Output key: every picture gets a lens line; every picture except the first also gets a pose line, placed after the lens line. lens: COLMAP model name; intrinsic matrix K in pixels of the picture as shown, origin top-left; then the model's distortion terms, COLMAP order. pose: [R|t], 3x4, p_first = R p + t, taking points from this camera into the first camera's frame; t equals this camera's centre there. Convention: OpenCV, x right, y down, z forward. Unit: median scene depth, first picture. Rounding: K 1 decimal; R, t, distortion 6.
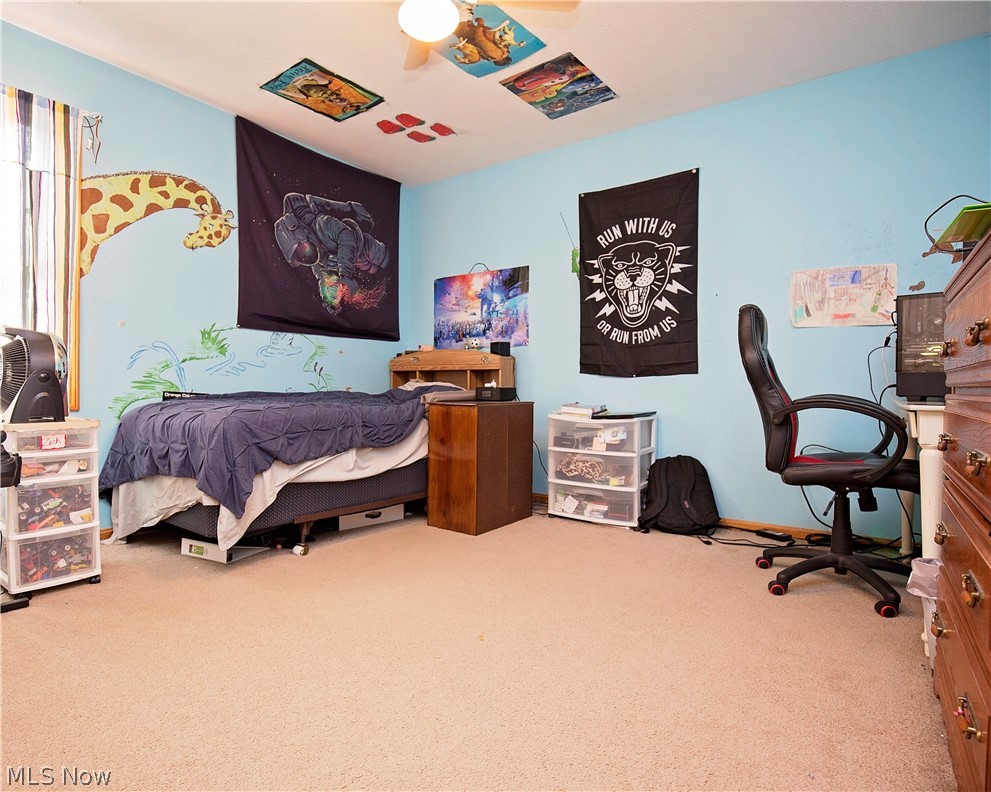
lens RADIAL K [[491.1, 0, 495.5], [0, 491.1, 396.0], [0, 0, 1]] dist [-0.037907, -0.000308]
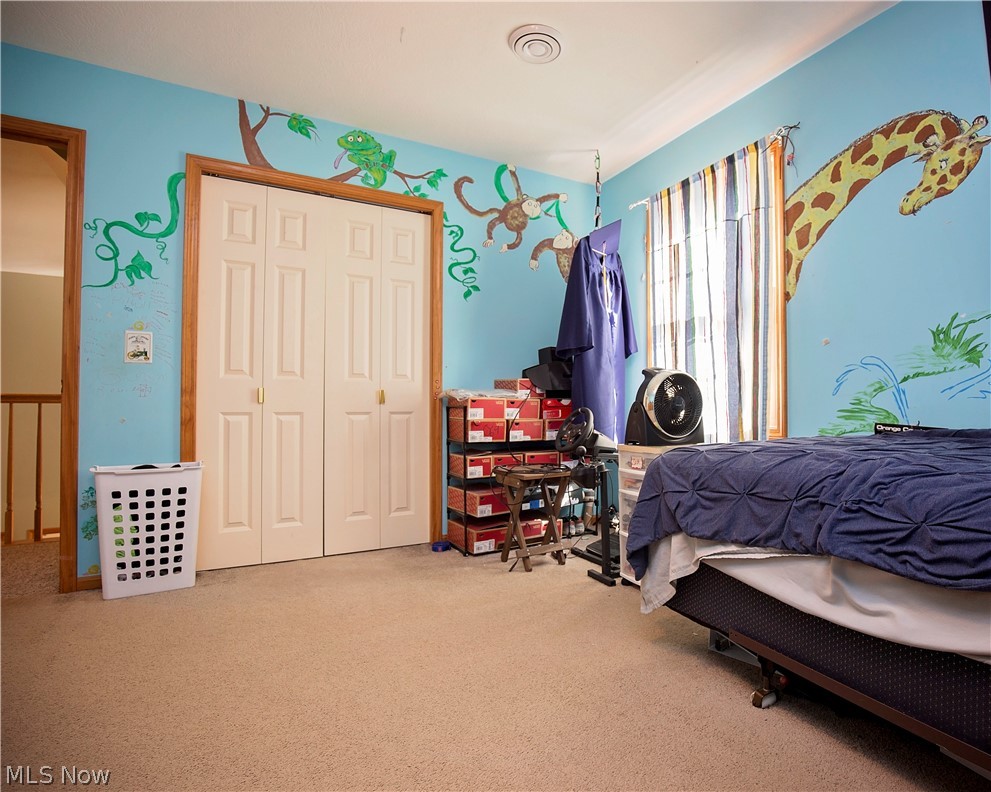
lens RADIAL K [[491.1, 0, 495.5], [0, 491.1, 396.0], [0, 0, 1]] dist [-0.037907, -0.000308]
pose [[-0.438079, -0.028566, -0.898483, 0.223803], [-0.020059, 0.999557, -0.021999, -0.023011], [0.898713, 0.008386, -0.438457, 0.791924]]
